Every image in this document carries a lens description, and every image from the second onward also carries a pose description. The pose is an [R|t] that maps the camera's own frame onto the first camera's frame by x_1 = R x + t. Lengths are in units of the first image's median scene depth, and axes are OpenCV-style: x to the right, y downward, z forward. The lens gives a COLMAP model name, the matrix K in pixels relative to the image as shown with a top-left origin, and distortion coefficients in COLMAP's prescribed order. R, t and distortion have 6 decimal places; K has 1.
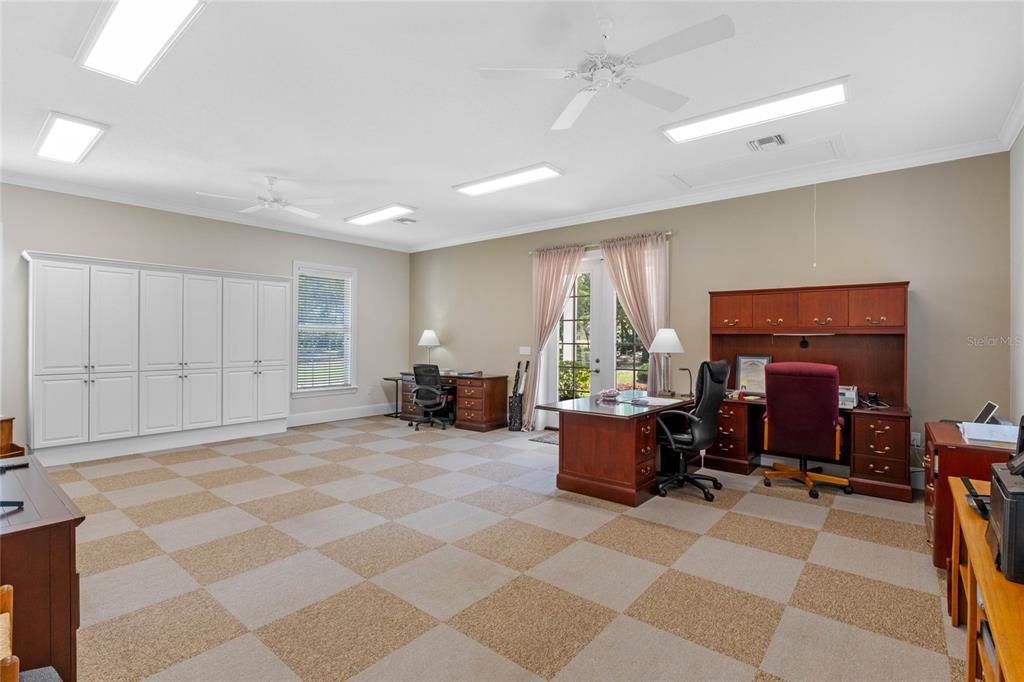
lens RADIAL K [[463.5, 0, 512.0], [0, 463.5, 341.0], [0, 0, 1]] dist [-0.001890, -0.000131]
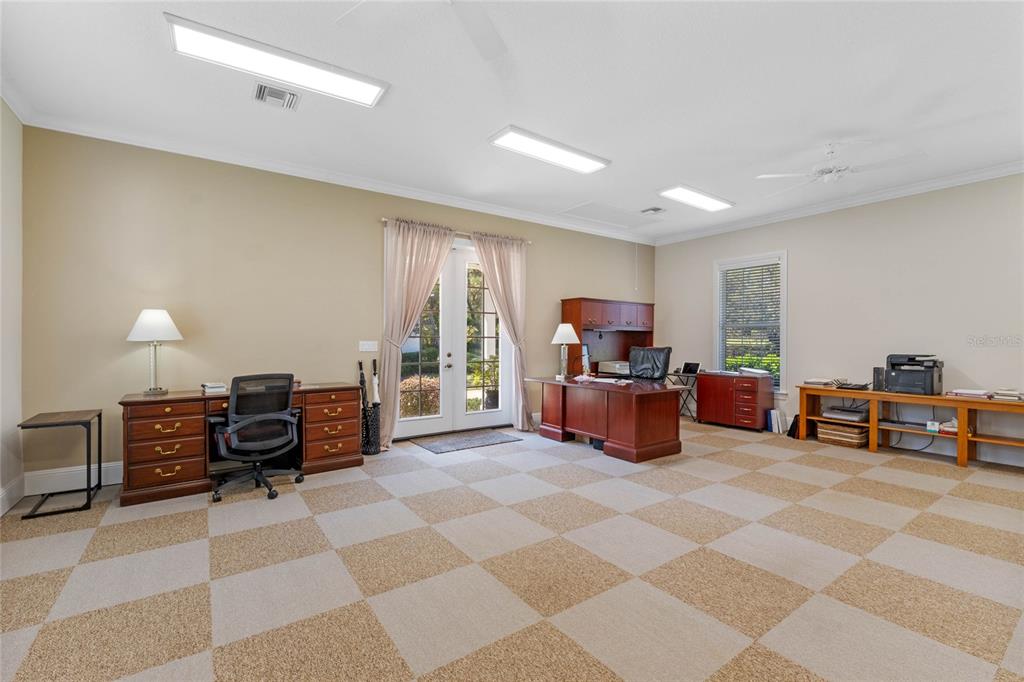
lens RADIAL K [[449.5, 0, 487.2], [0, 449.5, 343.1], [0, 0, 1]] dist [-0.002790, -0.000310]
pose [[0.289801, -0.010599, 0.957028, -1.021214], [0.001409, 0.999942, 0.010648, 0.013565], [-0.957086, -0.001738, 0.289799, 1.002201]]
